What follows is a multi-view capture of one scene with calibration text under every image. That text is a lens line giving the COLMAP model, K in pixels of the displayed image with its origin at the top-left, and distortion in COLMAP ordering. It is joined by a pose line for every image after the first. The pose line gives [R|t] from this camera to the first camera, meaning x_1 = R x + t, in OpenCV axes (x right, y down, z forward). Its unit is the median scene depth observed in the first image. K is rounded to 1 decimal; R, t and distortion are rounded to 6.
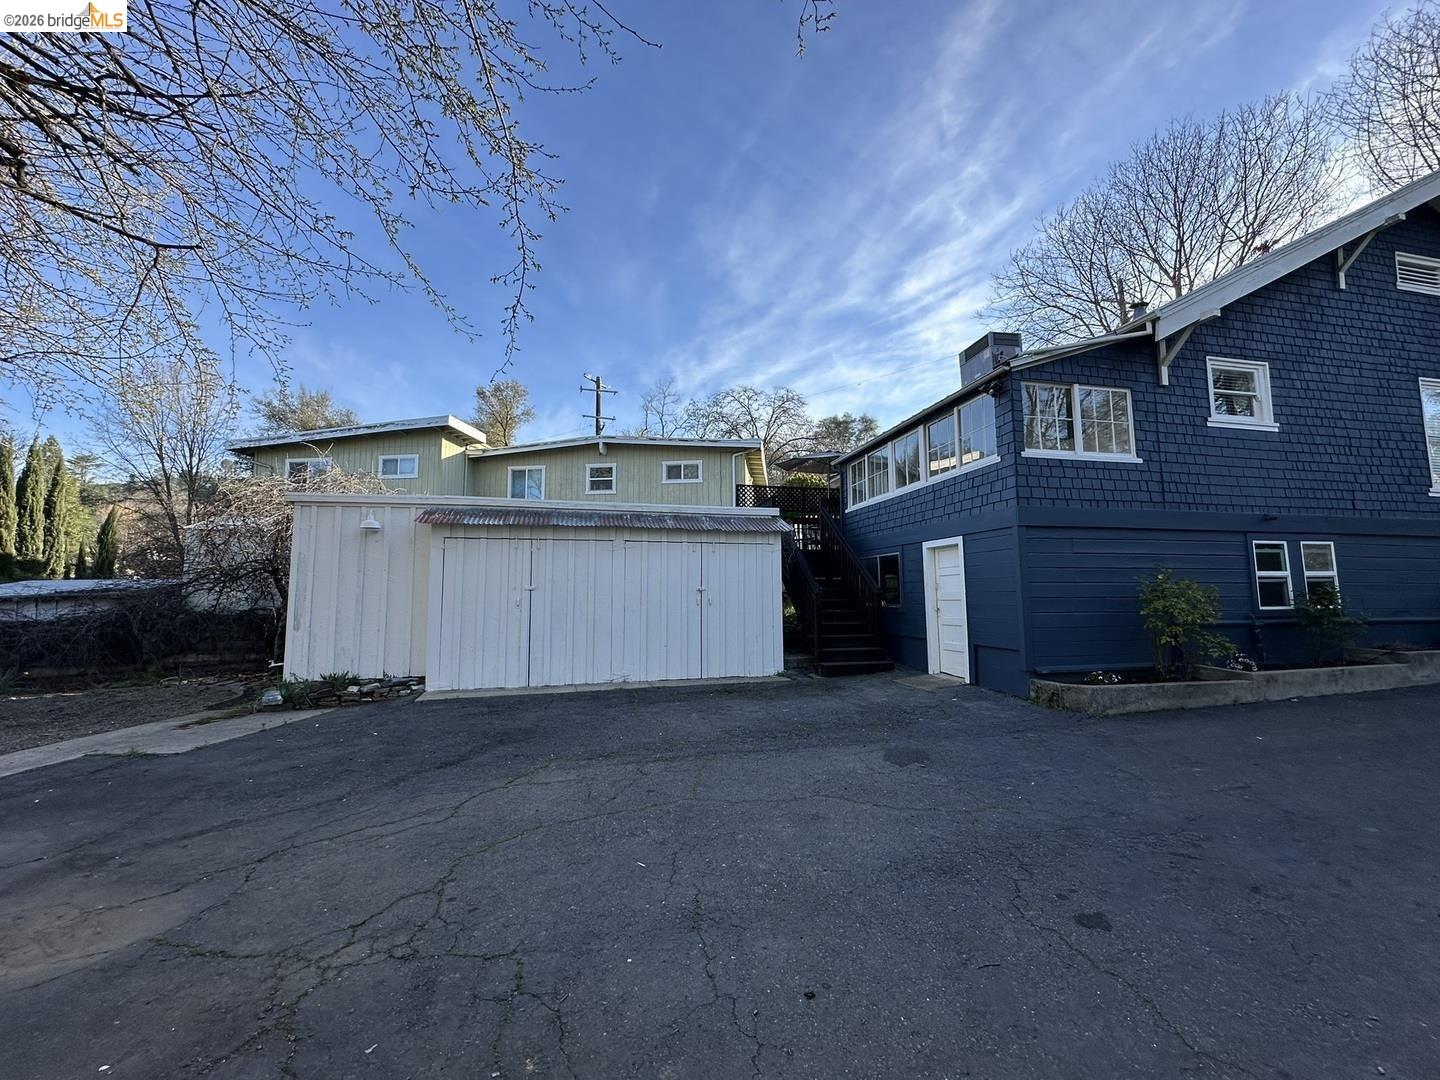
lens RADIAL K [[579.8, 0, 721.5], [0, 579.8, 539.5], [0, 0, 1]] dist [-0.000358, -0.000170]
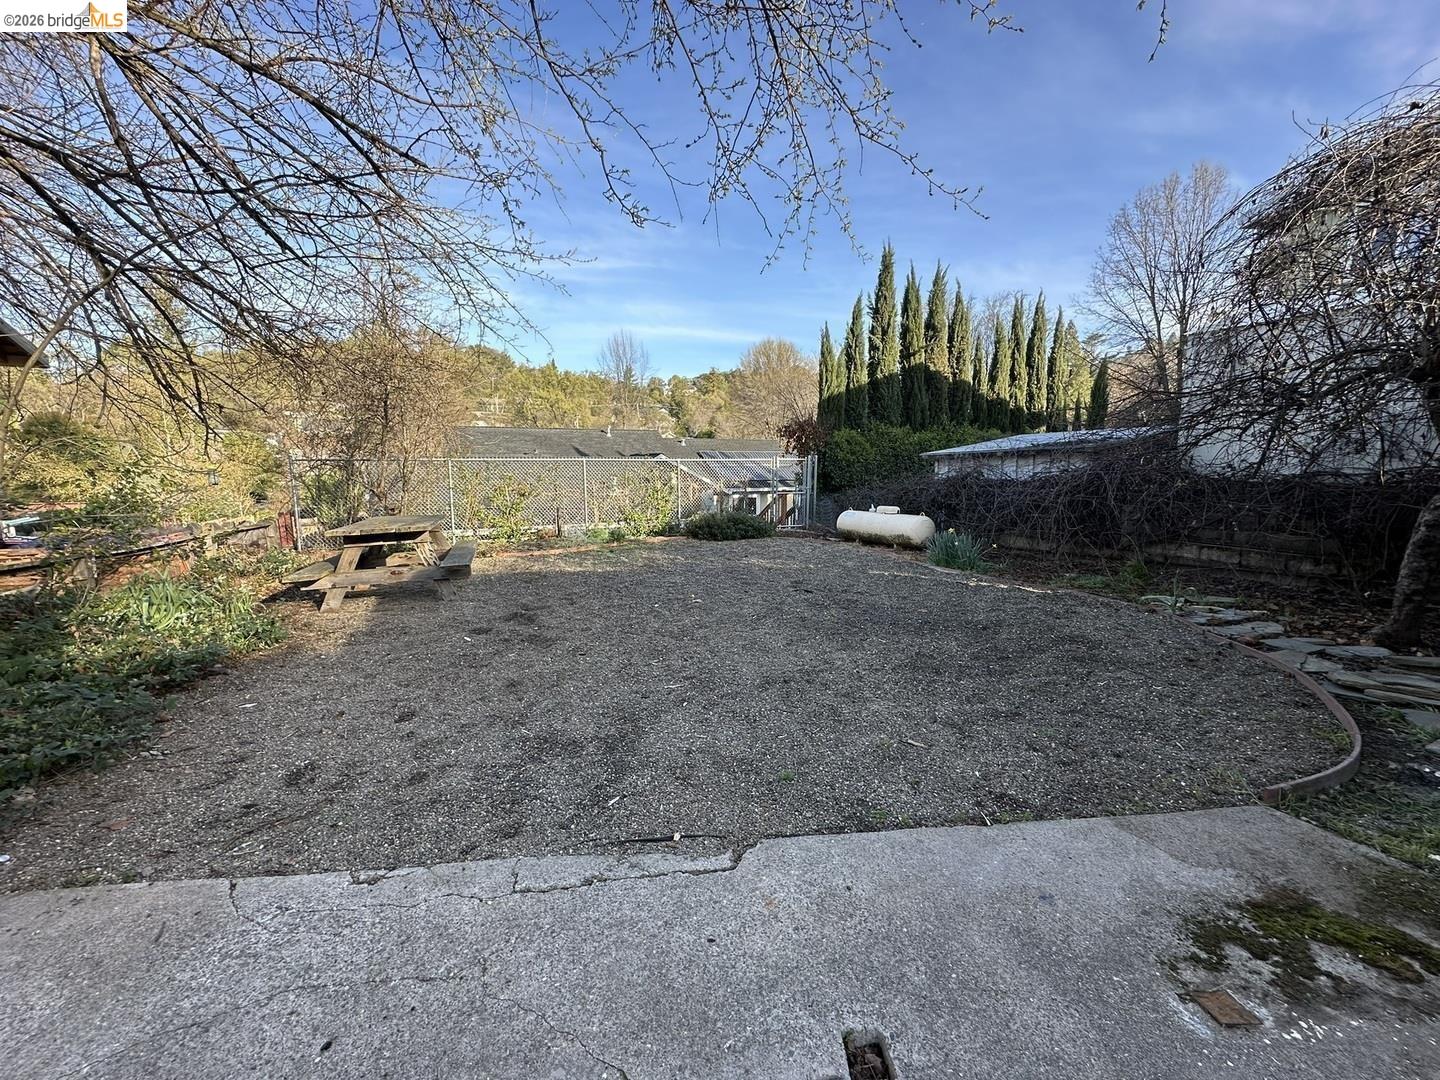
lens RADIAL K [[579.8, 0, 720.1], [0, 579.8, 538.5], [0, 0, 1]] dist [-0.000358, -0.000170]
pose [[0.170544, 0.140204, -0.975324, -0.411613], [0.091703, 0.983271, 0.157381, 0.051759], [0.981074, -0.116281, 0.154834, 0.428678]]
